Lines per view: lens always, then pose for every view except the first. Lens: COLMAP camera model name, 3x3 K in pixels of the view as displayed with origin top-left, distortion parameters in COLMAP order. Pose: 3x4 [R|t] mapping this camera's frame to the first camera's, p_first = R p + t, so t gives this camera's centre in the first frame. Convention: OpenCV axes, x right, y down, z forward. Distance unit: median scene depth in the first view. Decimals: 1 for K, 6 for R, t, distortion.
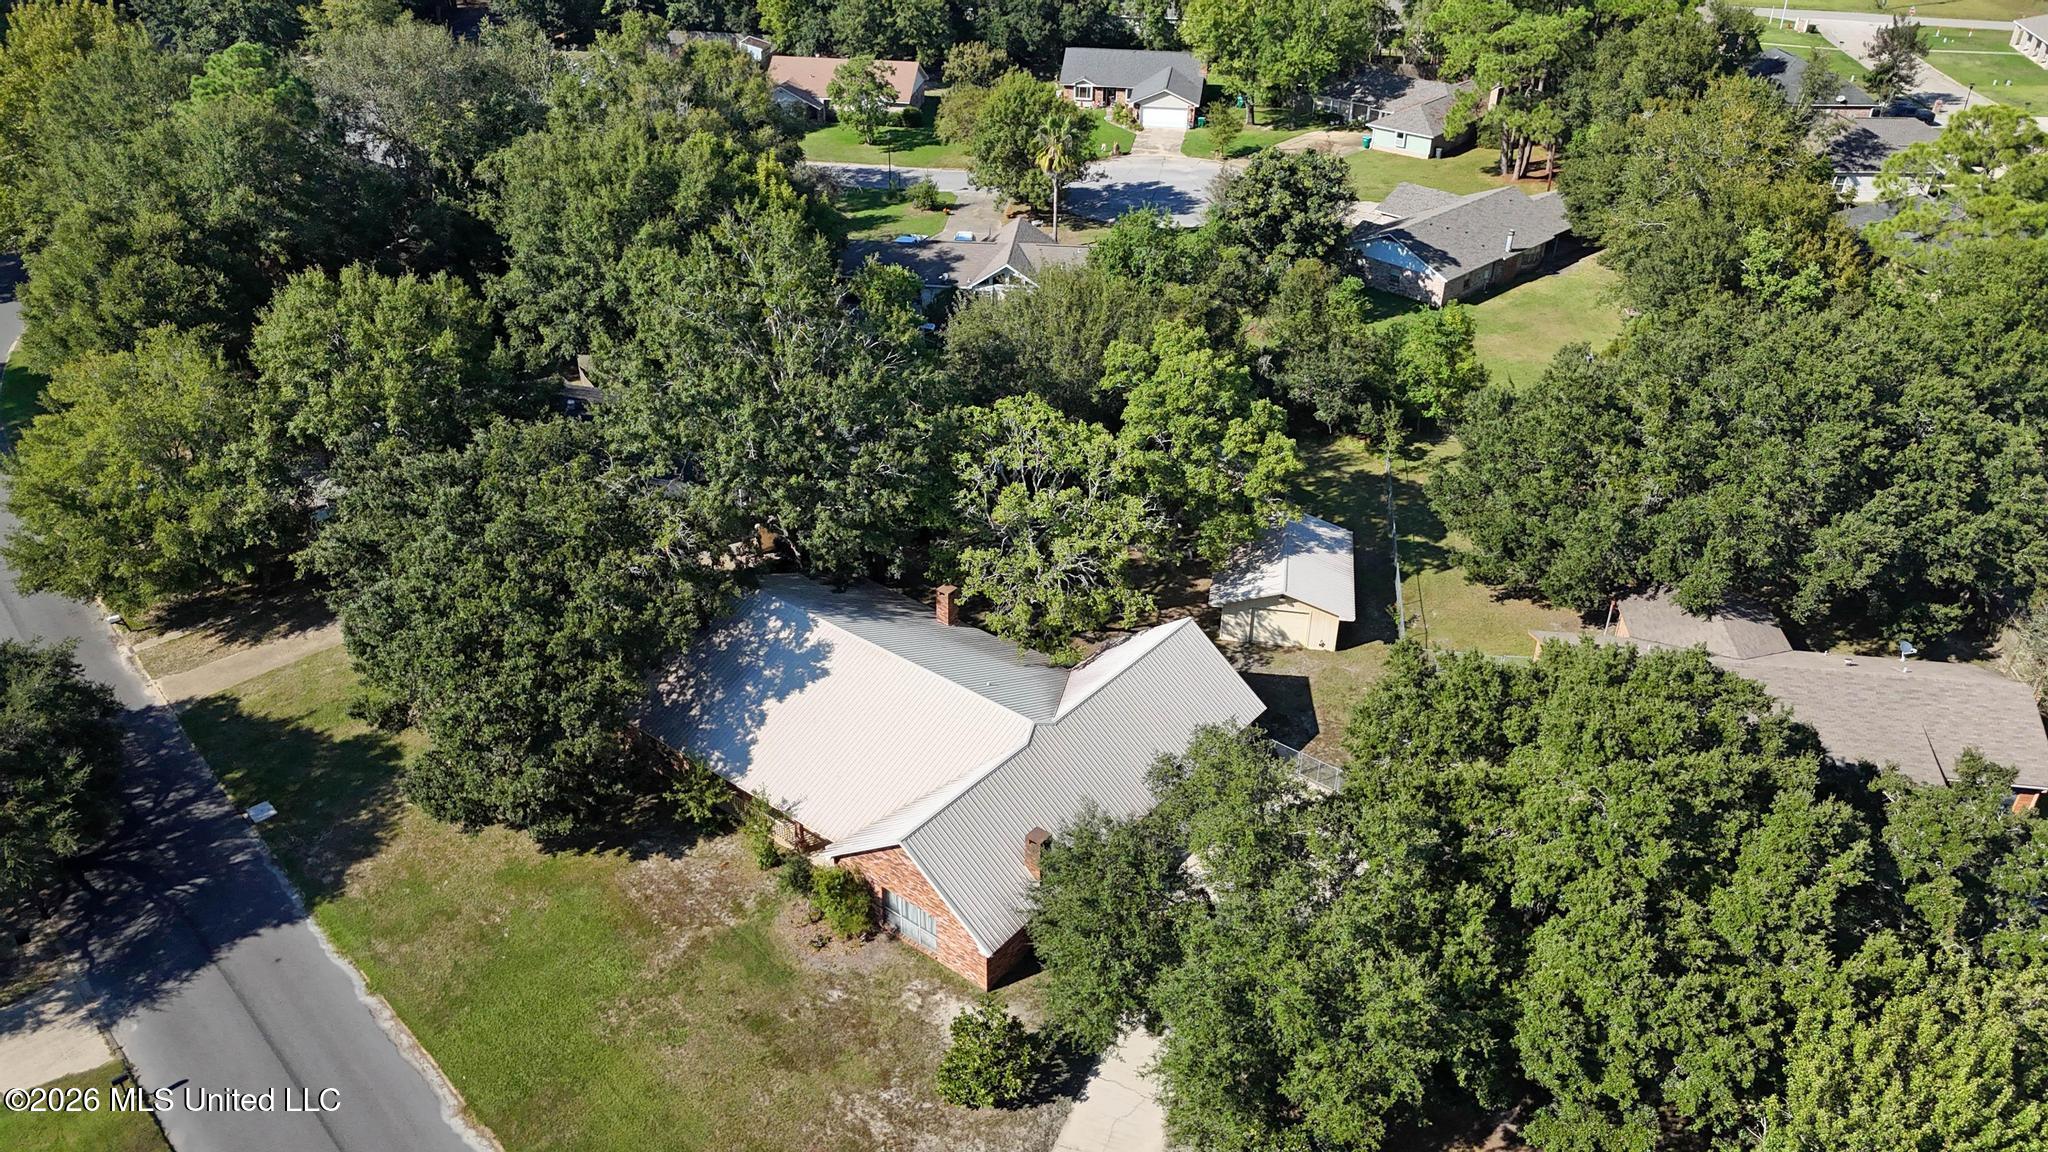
lens RADIAL K [[1490.1, 0, 1020.3], [0, 1490.1, 592.9], [0, 0, 1]] dist [0.080207, -0.081210]
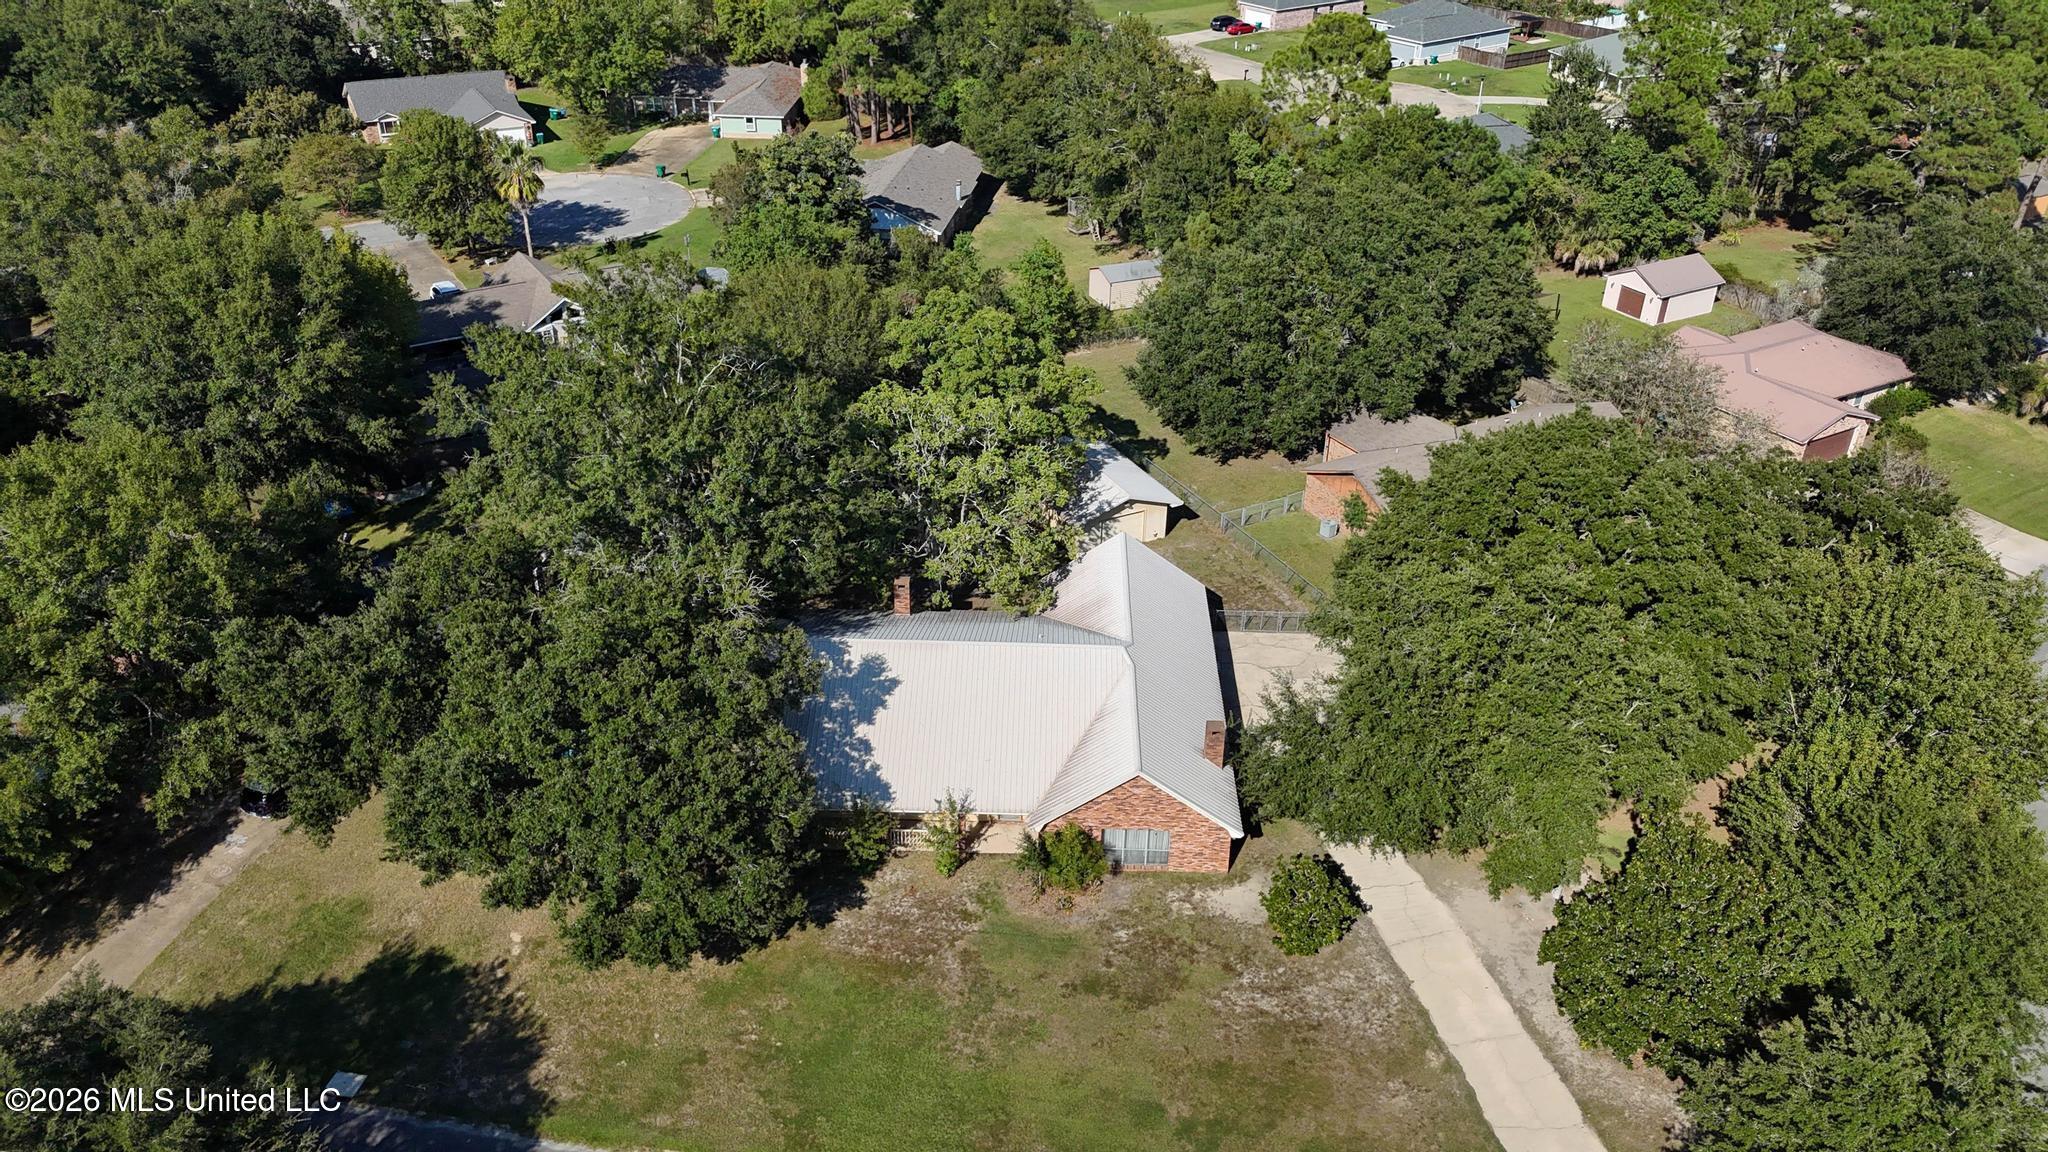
lens RADIAL K [[1490.1, 0, 1020.3], [0, 1490.1, 592.9], [0, 0, 1]] dist [0.080207, -0.081210]
pose [[0.800277, -0.310719, 0.512846, -0.531925], [0.310910, 0.946338, 0.088195, -0.062037], [-0.512730, 0.088868, 0.853938, 0.094896]]
